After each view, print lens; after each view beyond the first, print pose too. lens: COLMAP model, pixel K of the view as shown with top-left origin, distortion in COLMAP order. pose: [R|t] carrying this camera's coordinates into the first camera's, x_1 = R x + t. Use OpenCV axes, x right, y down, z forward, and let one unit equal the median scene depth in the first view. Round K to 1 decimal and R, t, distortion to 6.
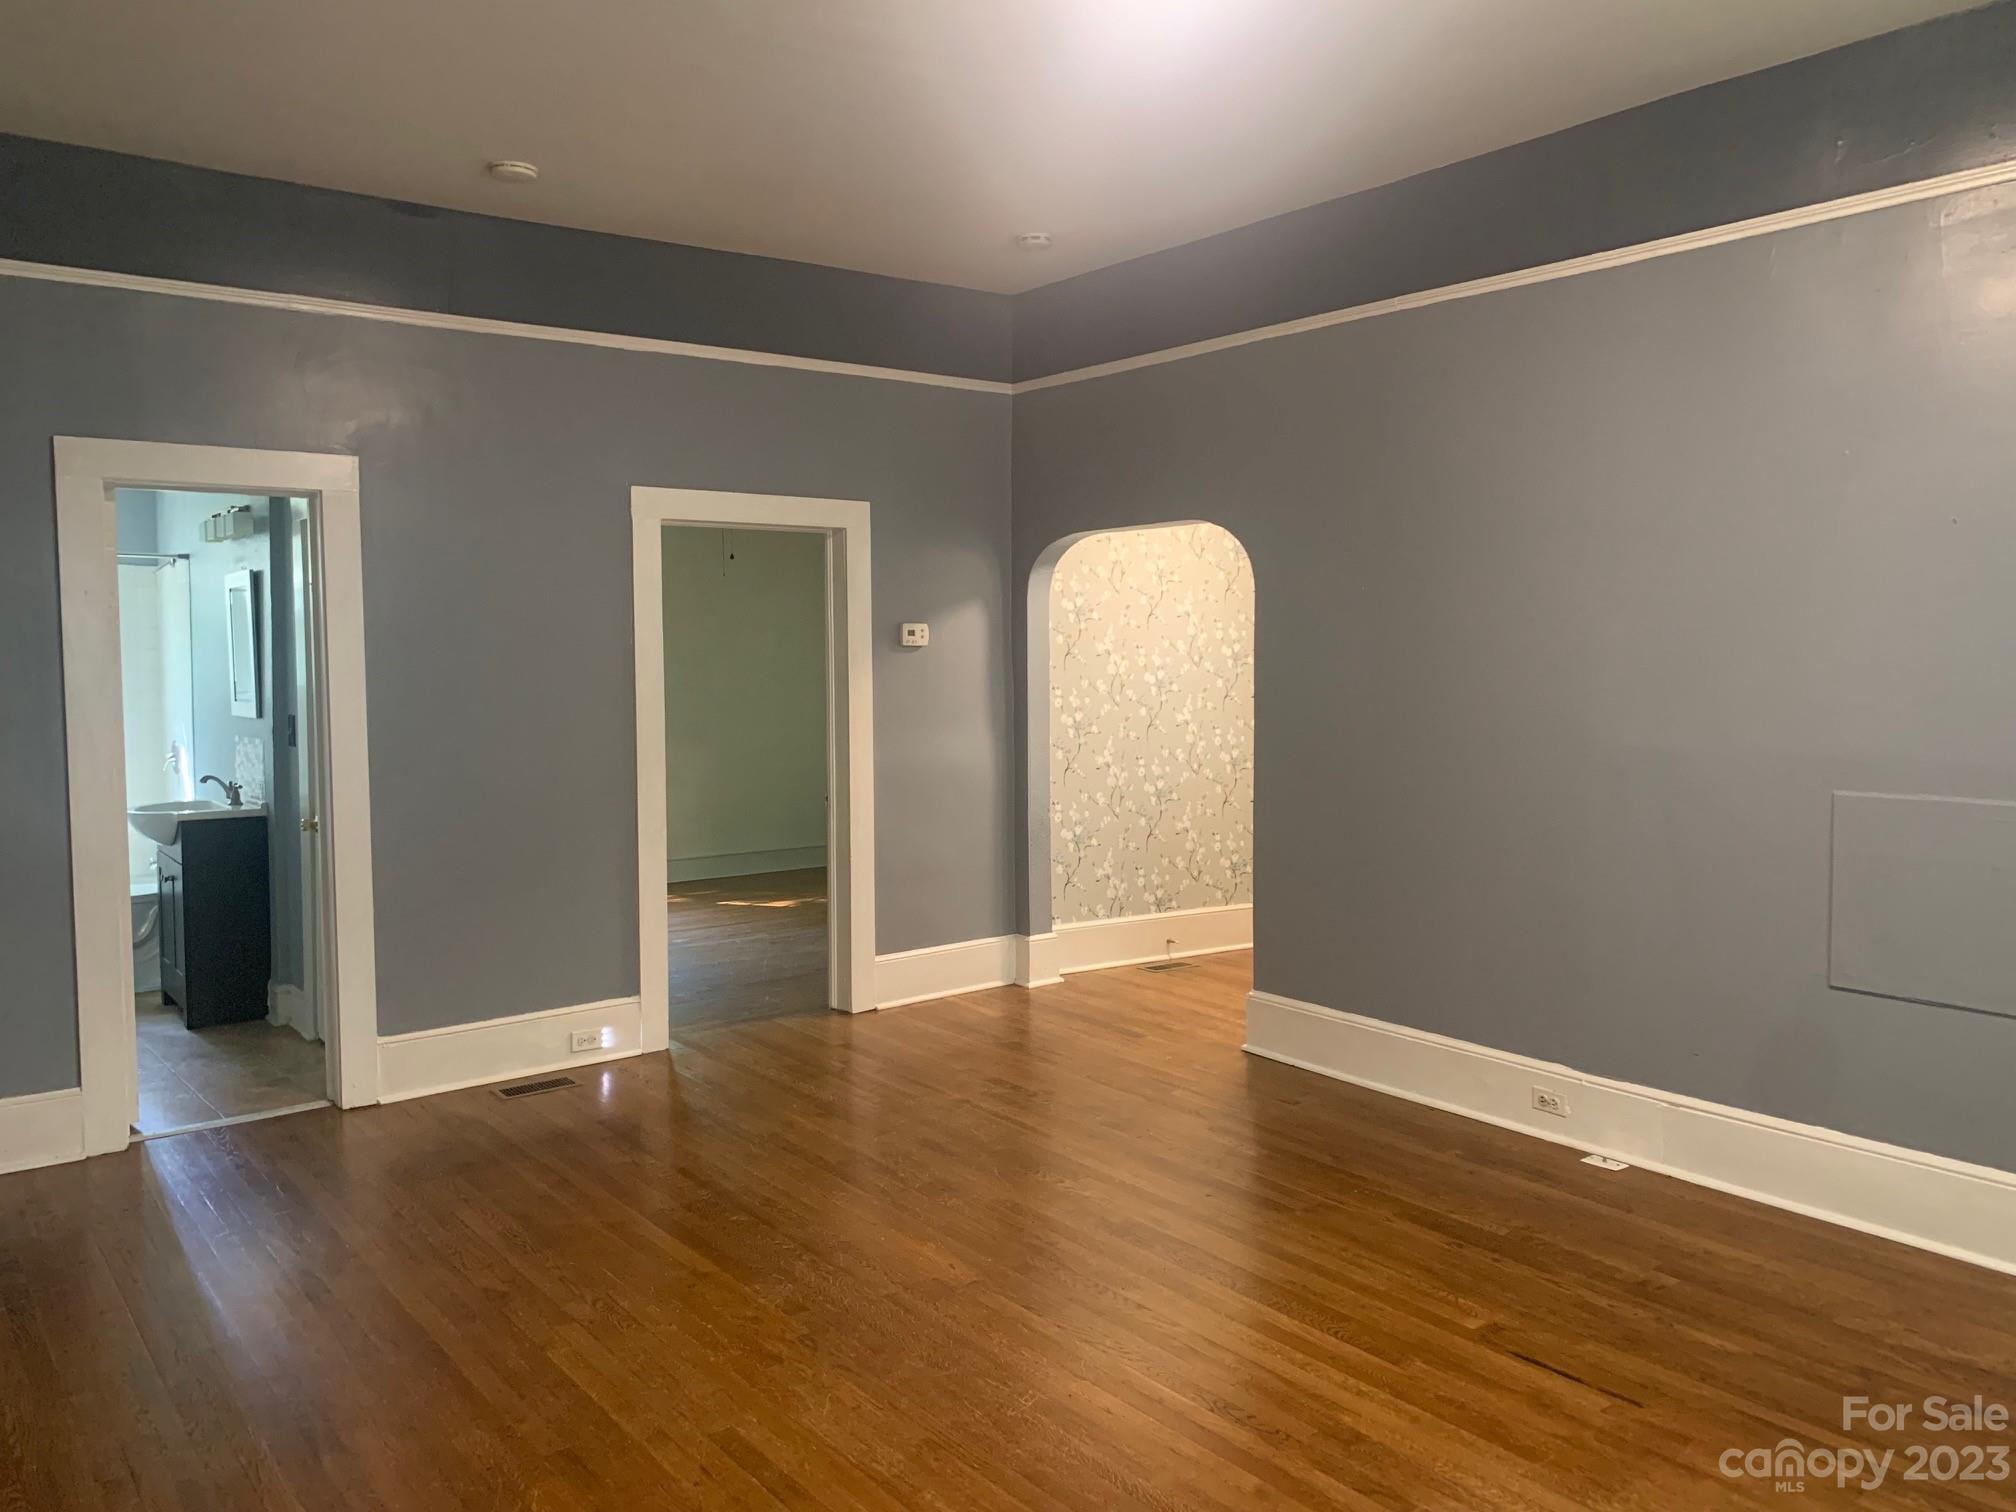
lens RADIAL K [[1554.9, 0, 1008.0], [0, 1554.9, 756.0], [0, 0, 1]] dist [0.004350, 0.000299]
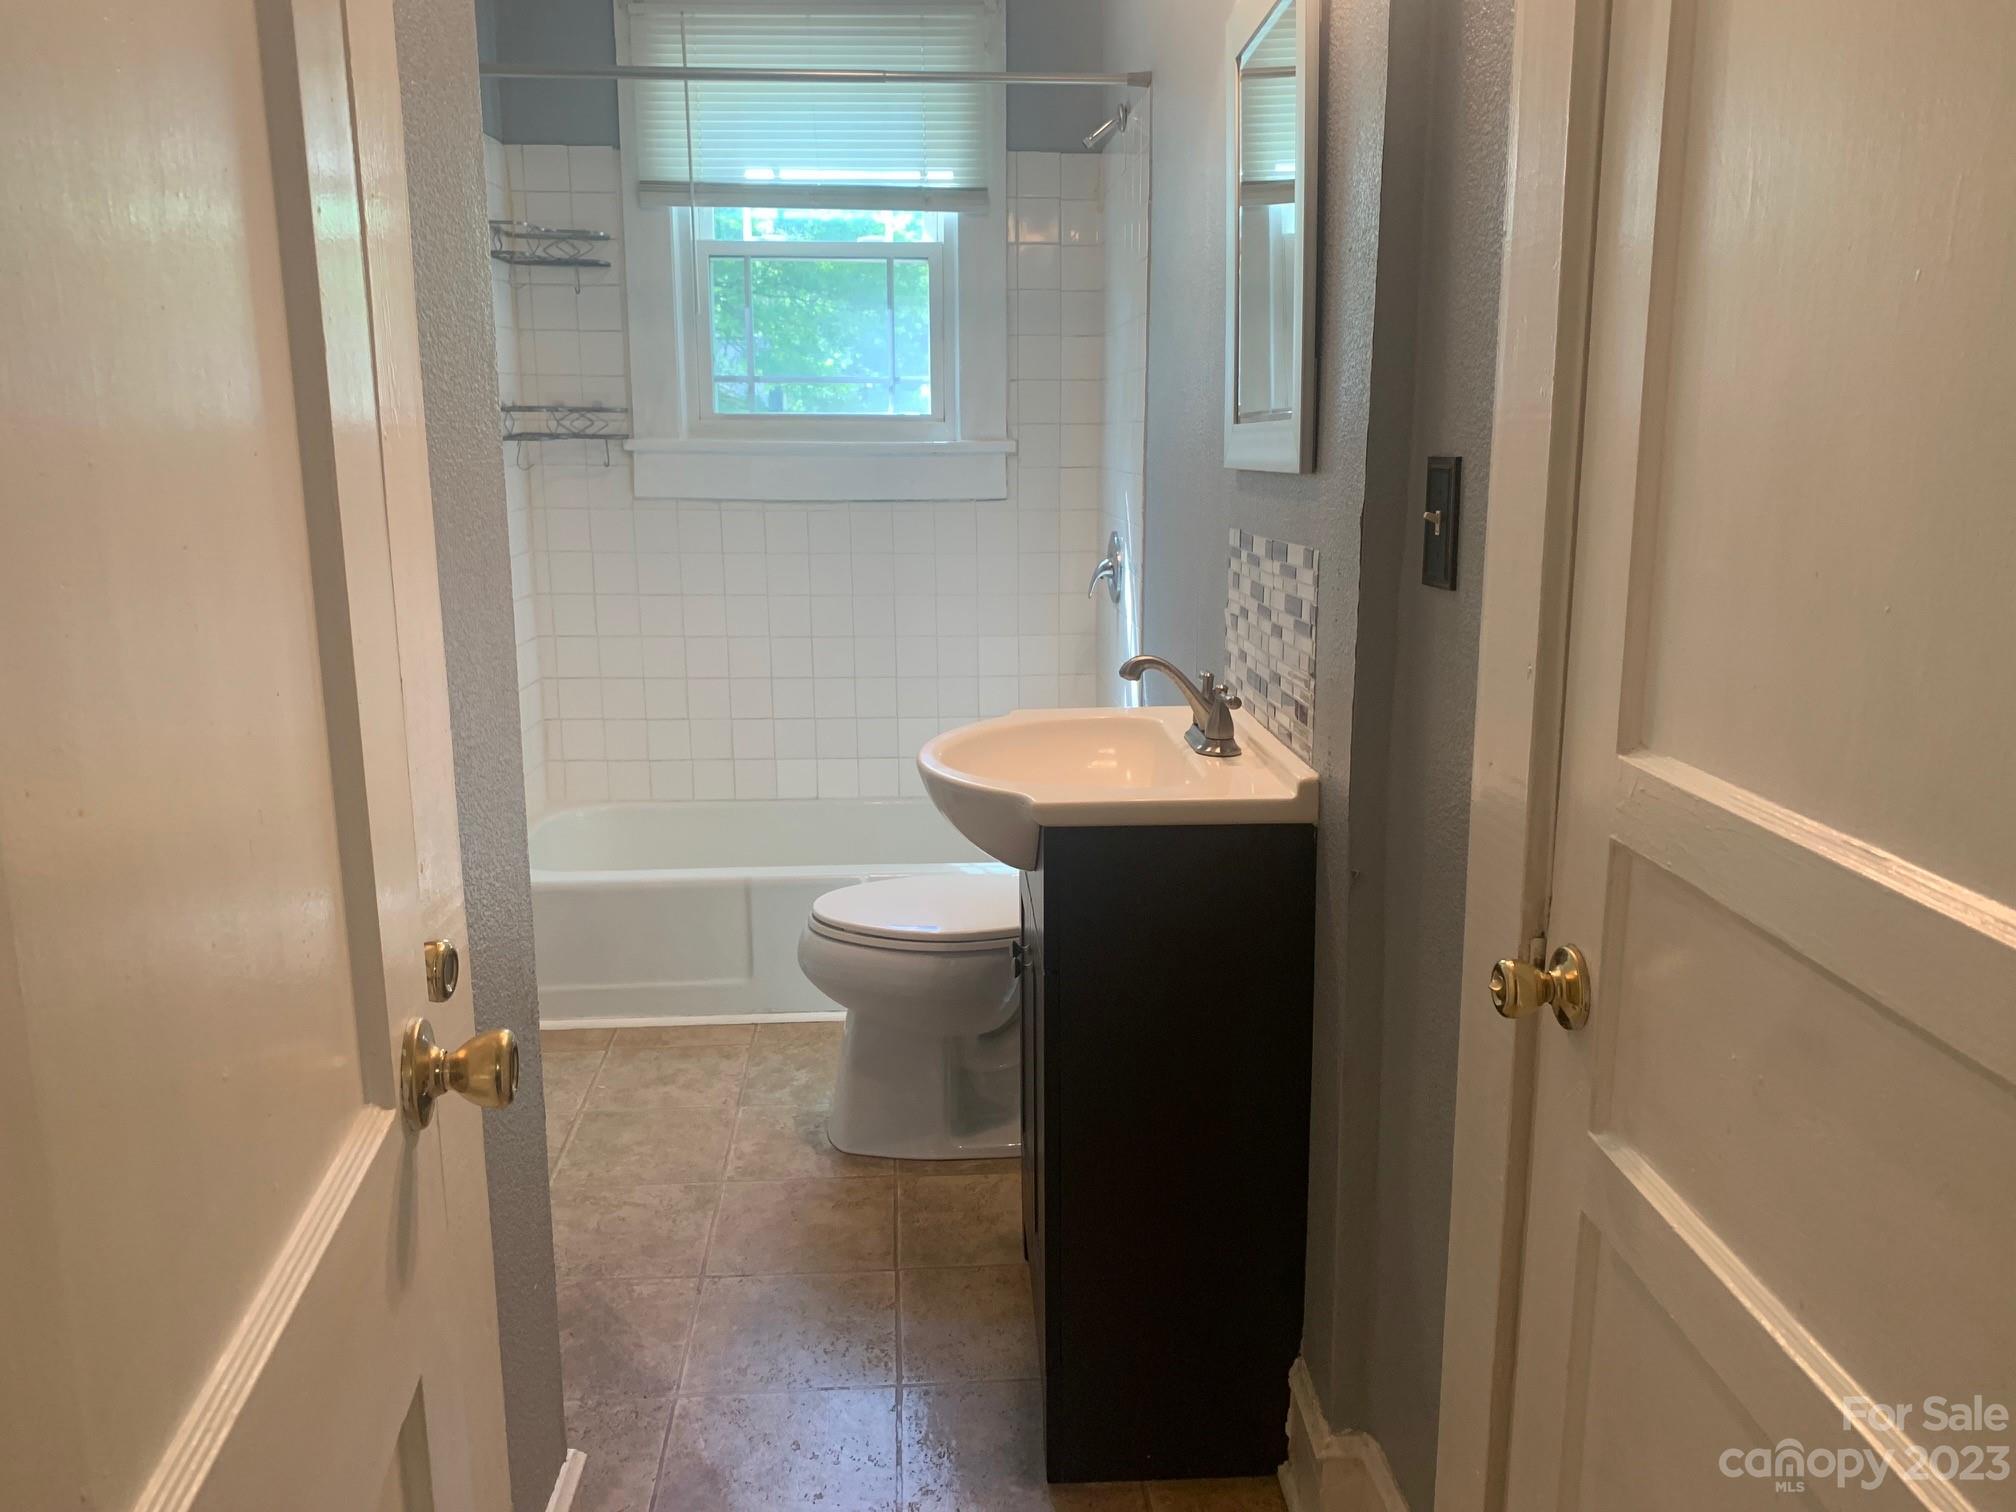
lens RADIAL K [[1554.9, 0, 1008.0], [0, 1554.9, 756.0], [0, 0, 1]] dist [0.004350, 0.000299]
pose [[0.823475, 0.109709, -0.556644, -0.358640], [-0.032117, 0.988567, 0.147324, -0.013051], [0.566443, -0.103439, 0.817584, 0.723704]]
